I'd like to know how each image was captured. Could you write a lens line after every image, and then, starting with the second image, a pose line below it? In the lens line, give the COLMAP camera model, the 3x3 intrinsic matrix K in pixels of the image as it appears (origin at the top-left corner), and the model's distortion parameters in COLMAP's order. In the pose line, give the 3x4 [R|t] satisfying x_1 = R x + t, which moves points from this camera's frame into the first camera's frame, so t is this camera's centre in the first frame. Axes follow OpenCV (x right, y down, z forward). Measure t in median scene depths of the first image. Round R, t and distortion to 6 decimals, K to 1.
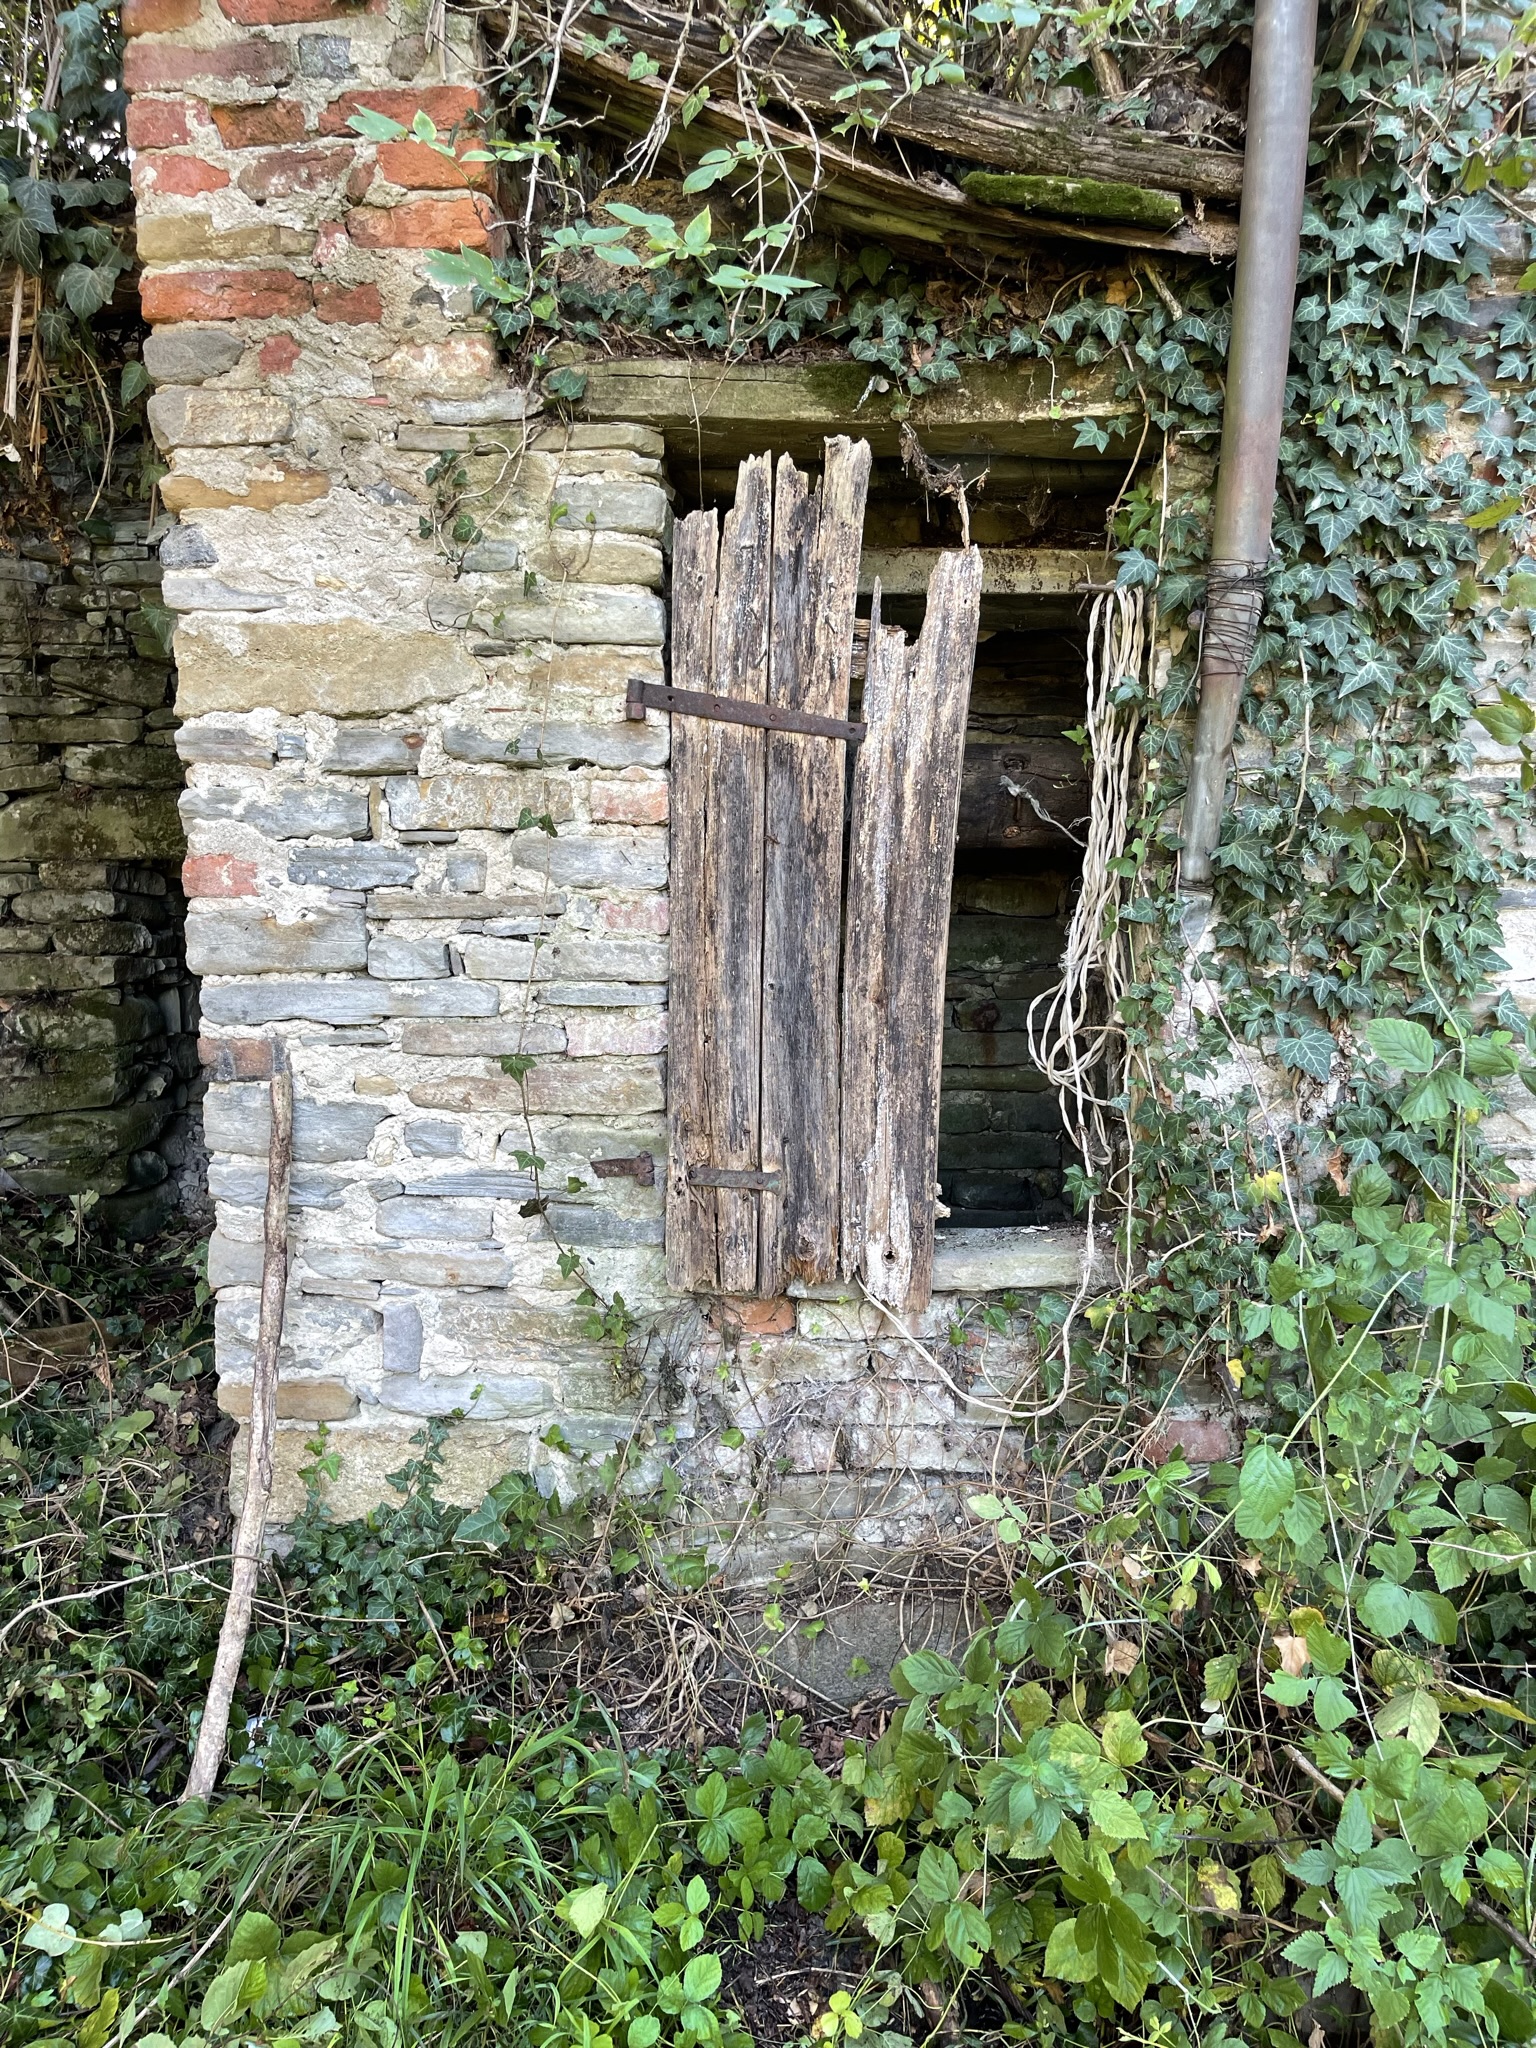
lens RADIAL K [[1579.6, 0, 760.4], [0, 1579.6, 1013.0], [0, 0, 1]] dist [0.036765, 0.006439]
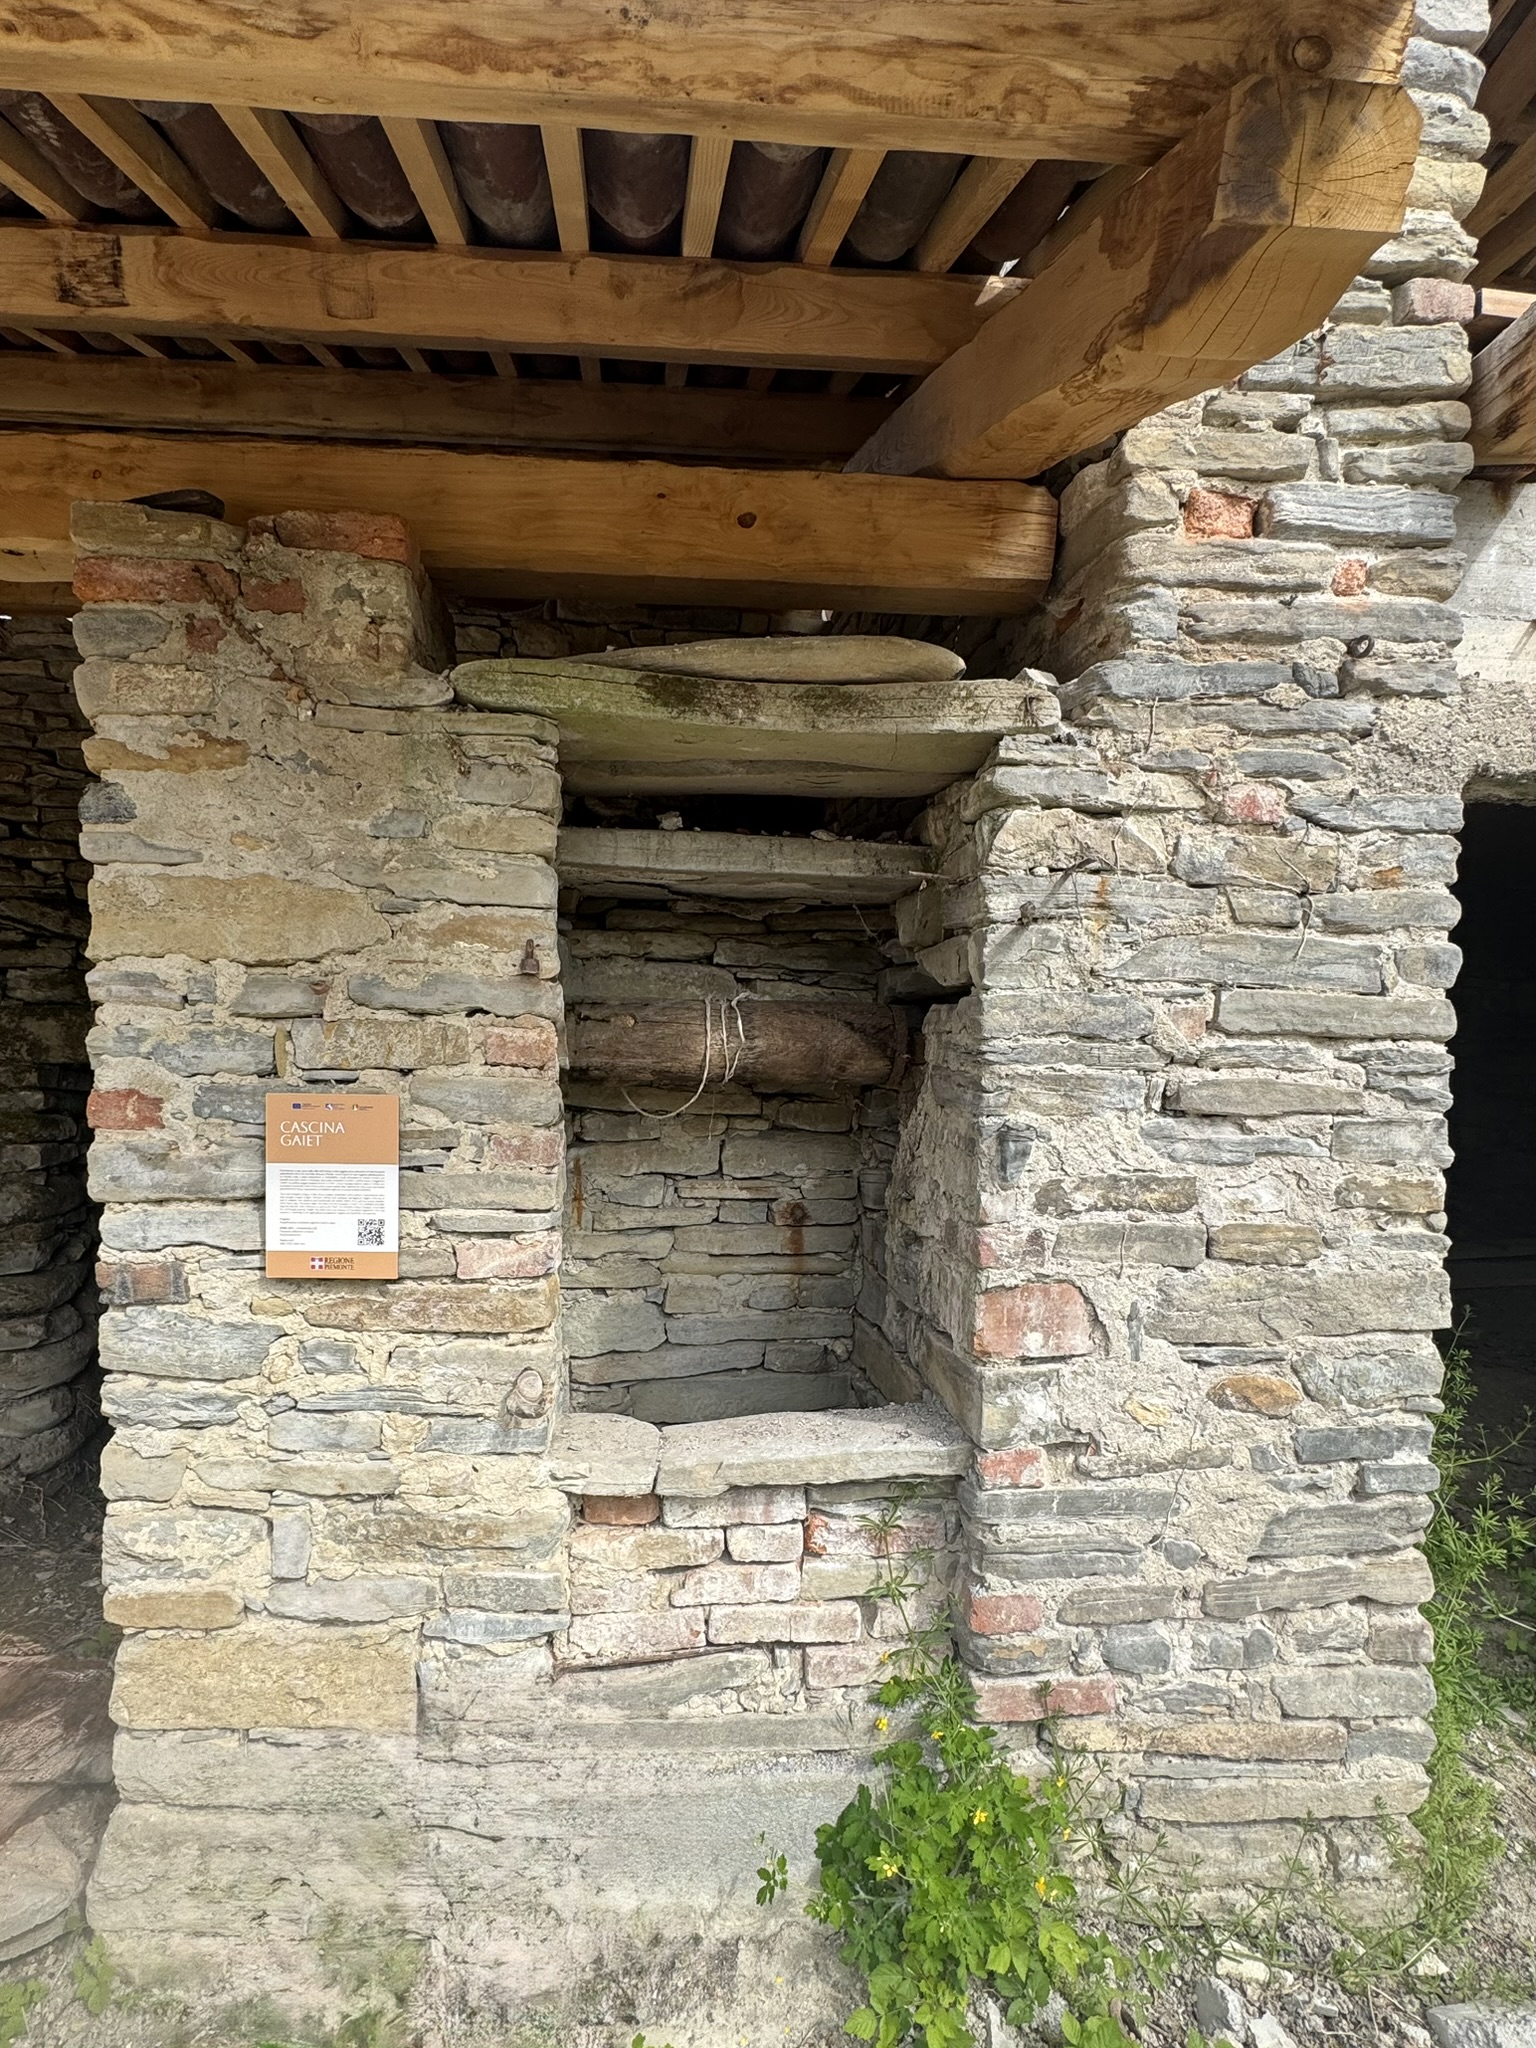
lens RADIAL K [[1105.2, 0, 716.8], [0, 1105.2, 1077.1], [0, 0, 1]] dist [-0.002769, 0.001761]
pose [[0.988737, 0.014047, 0.149005, -0.061657], [-0.002890, 0.997192, -0.074831, -0.054621], [-0.149638, 0.073557, 0.986001, 0.217475]]
